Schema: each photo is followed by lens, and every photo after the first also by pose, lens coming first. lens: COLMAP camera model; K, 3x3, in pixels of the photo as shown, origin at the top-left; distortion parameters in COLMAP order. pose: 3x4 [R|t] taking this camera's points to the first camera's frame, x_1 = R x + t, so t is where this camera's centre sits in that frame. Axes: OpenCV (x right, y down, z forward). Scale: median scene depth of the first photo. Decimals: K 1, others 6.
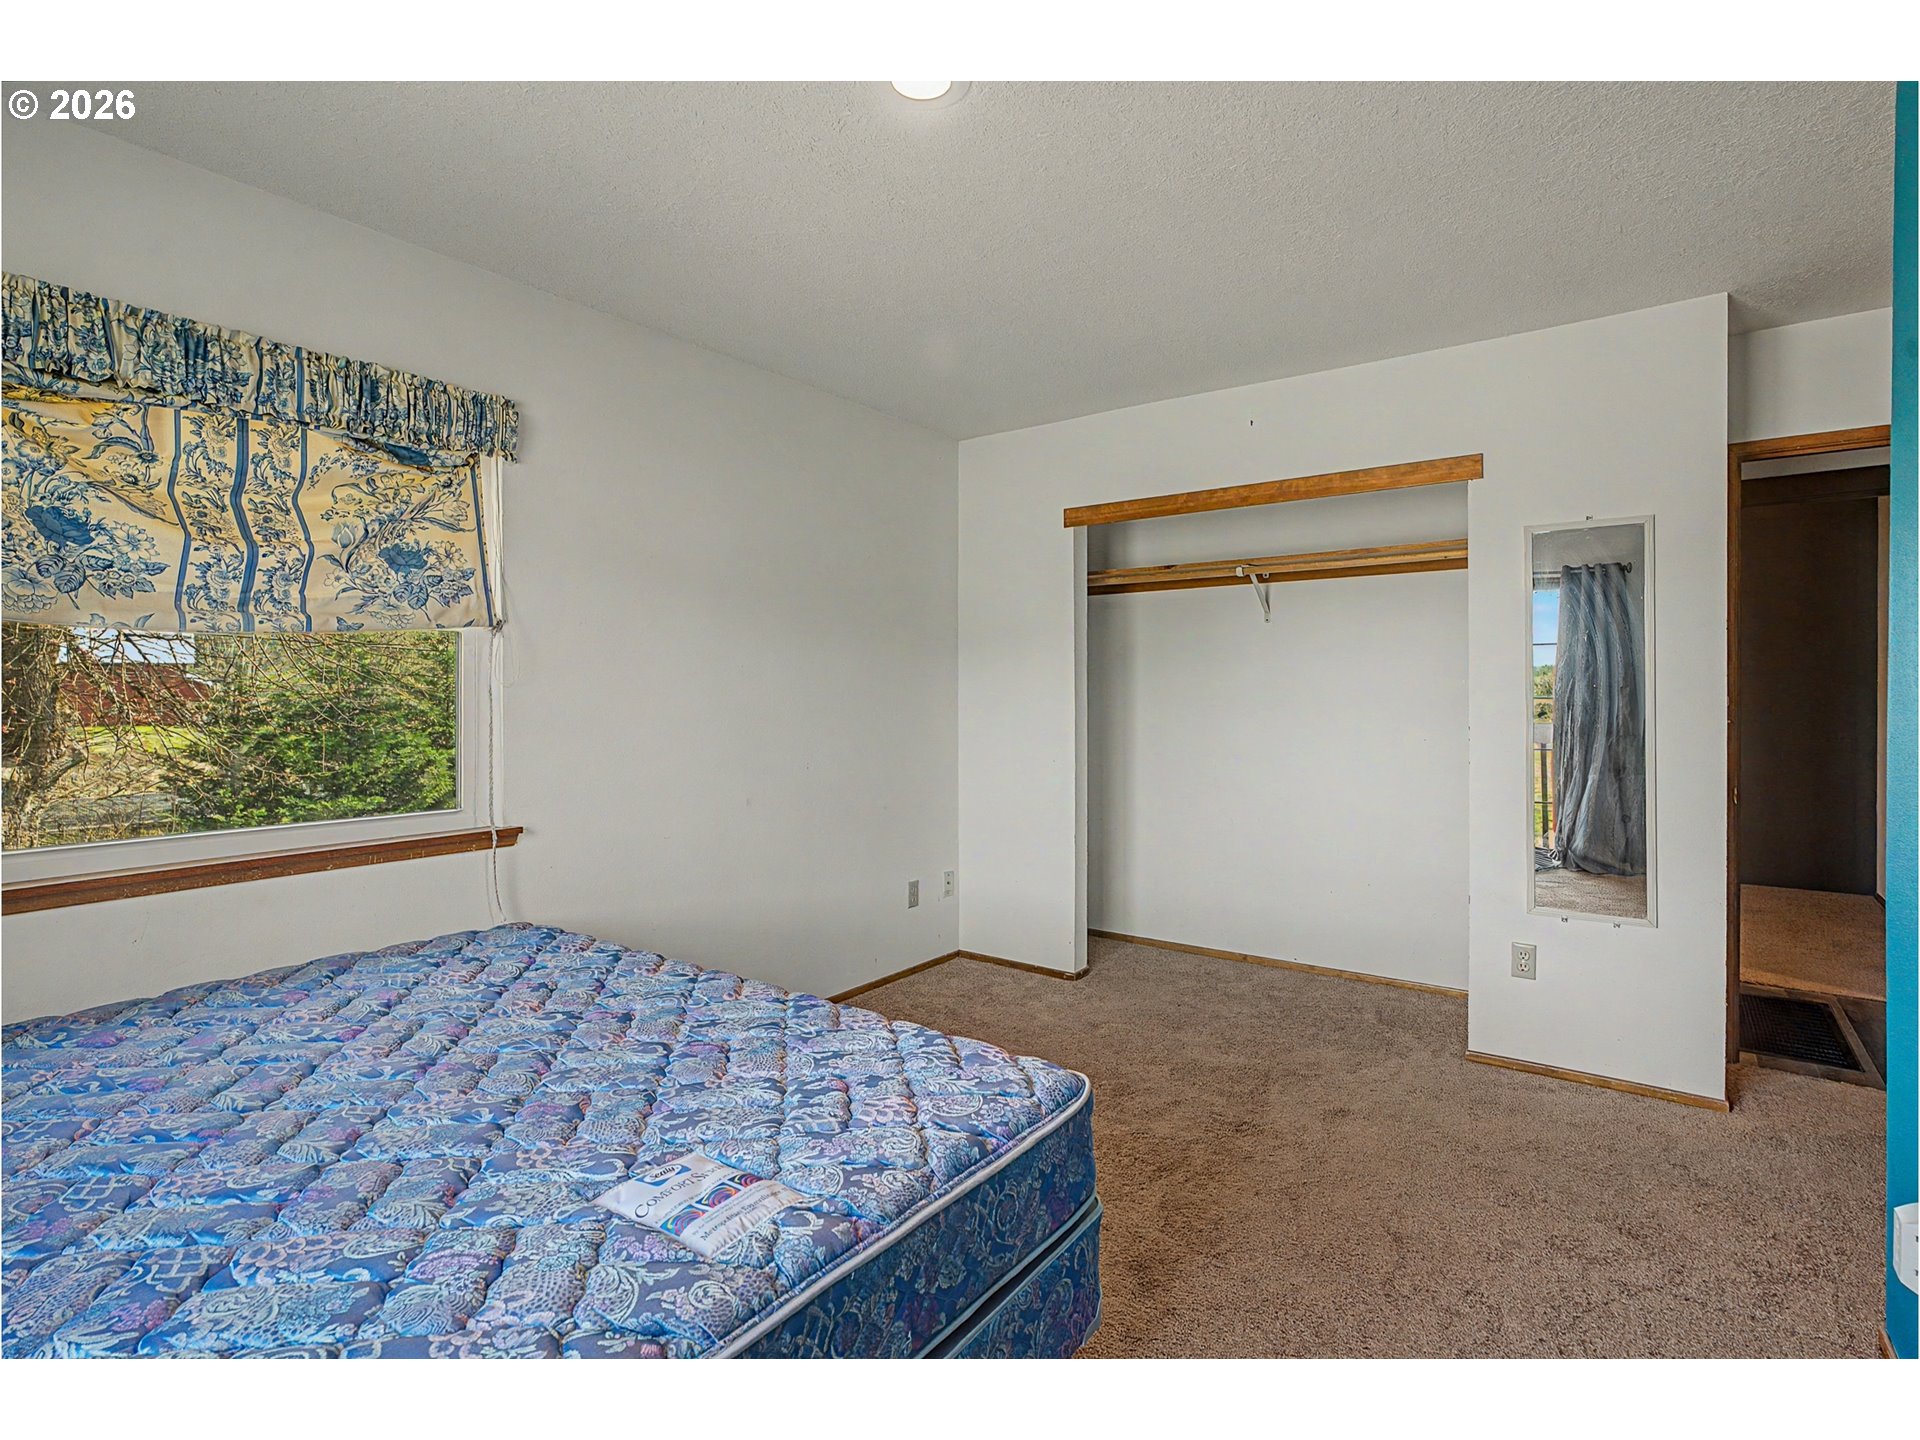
lens RADIAL K [[912.9, 0, 970.3], [0, 912.9, 699.1], [0, 0, 1]] dist [-0.003807, 0.000076]
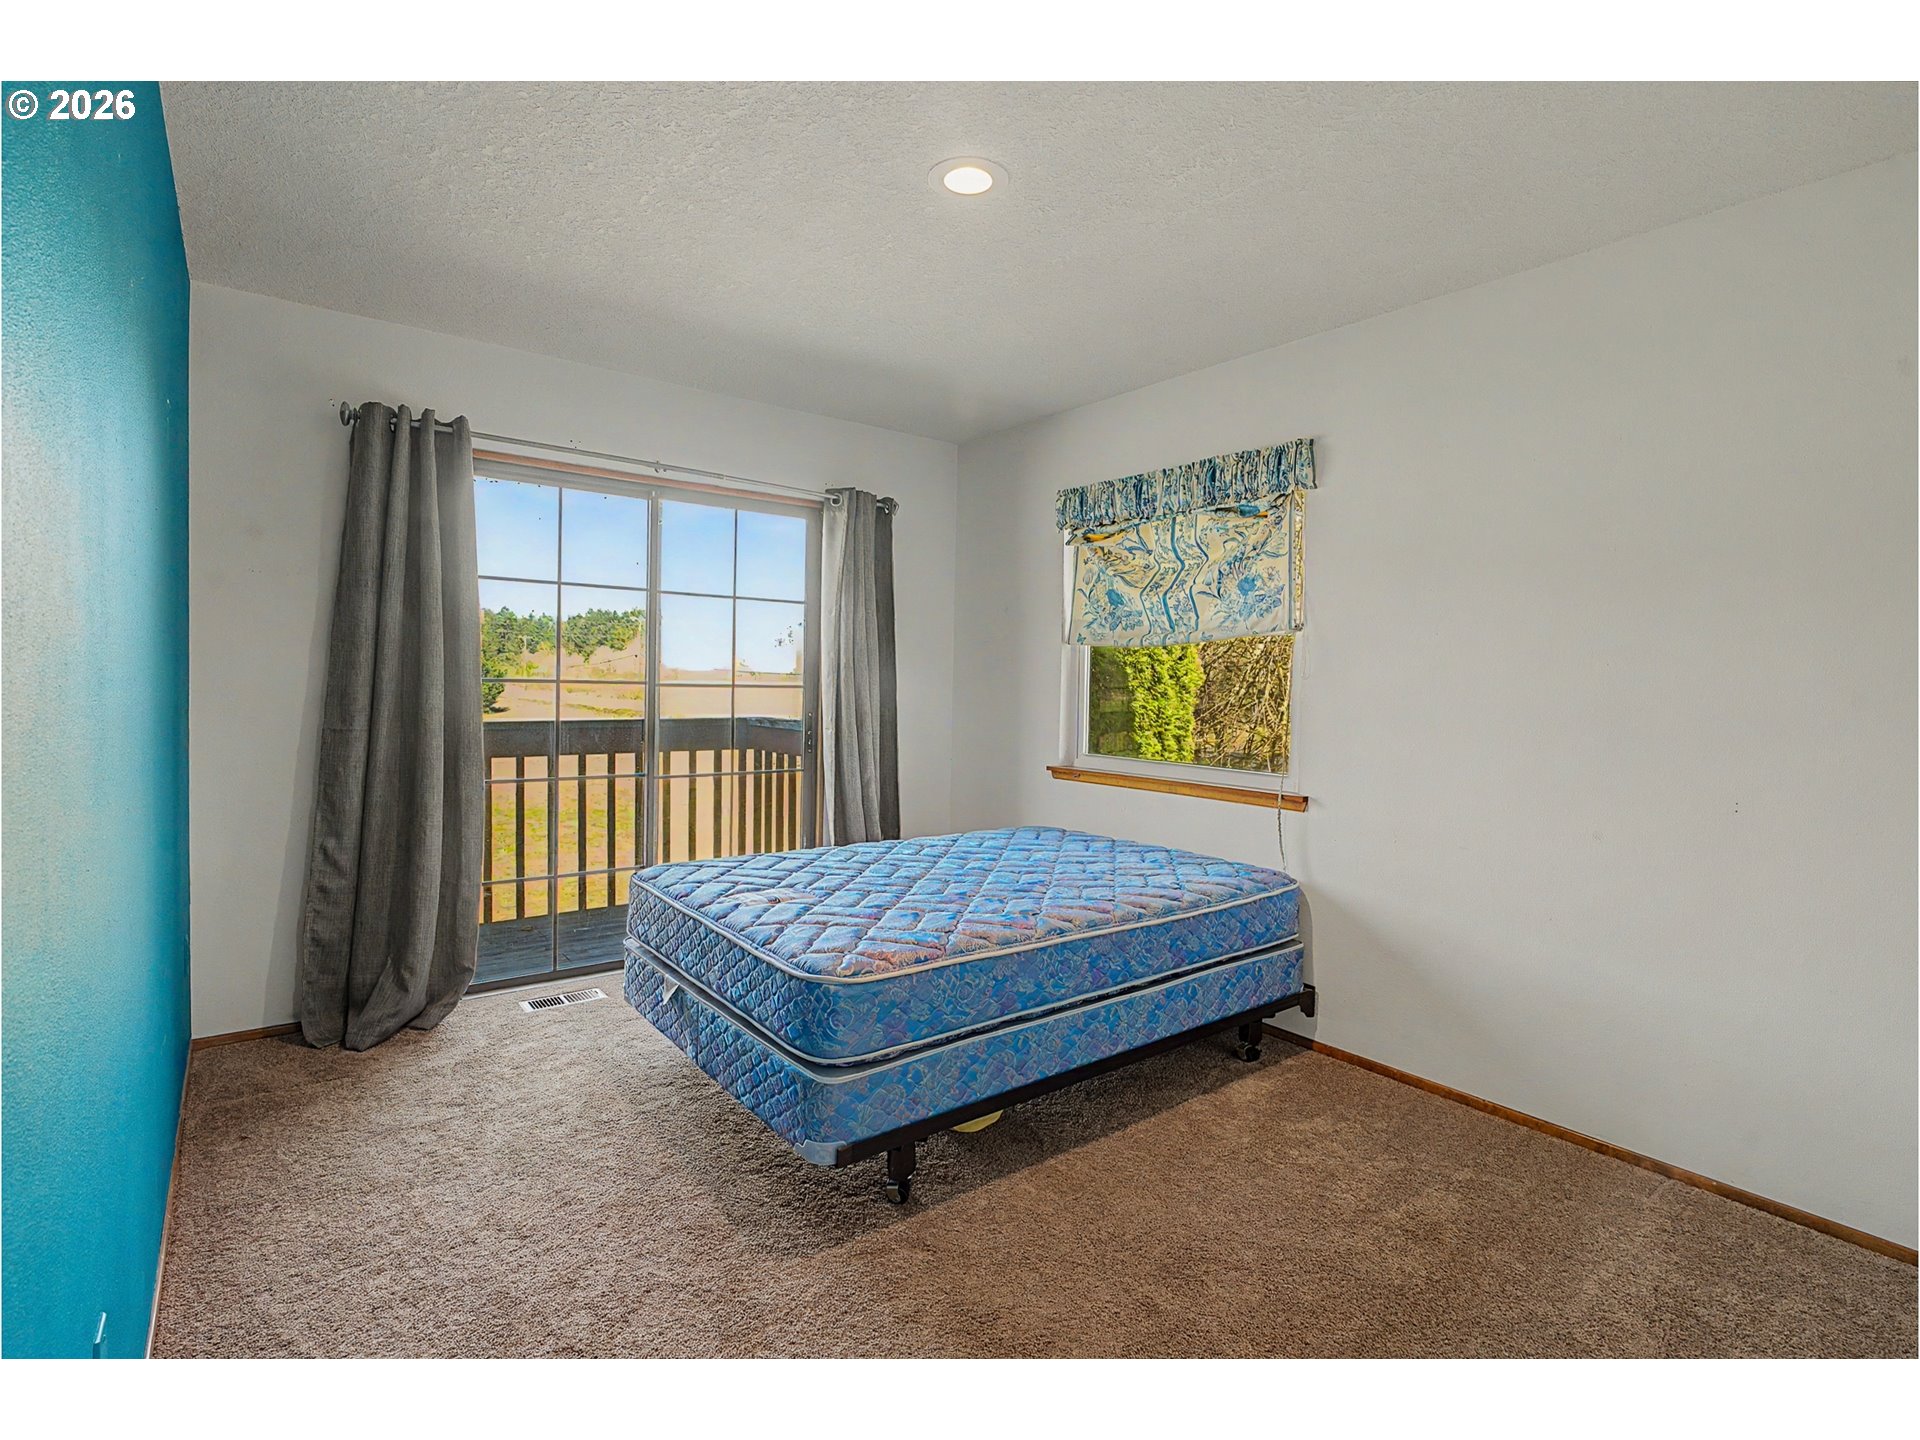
lens RADIAL K [[912.9, 0, 970.3], [0, 912.9, 699.1], [0, 0, 1]] dist [-0.003807, 0.000076]
pose [[-0.256679, 0.020118, -0.966287, 0.818253], [-0.026224, 0.999270, 0.027770, -0.009472], [0.966141, 0.032468, -0.255965, 0.949955]]
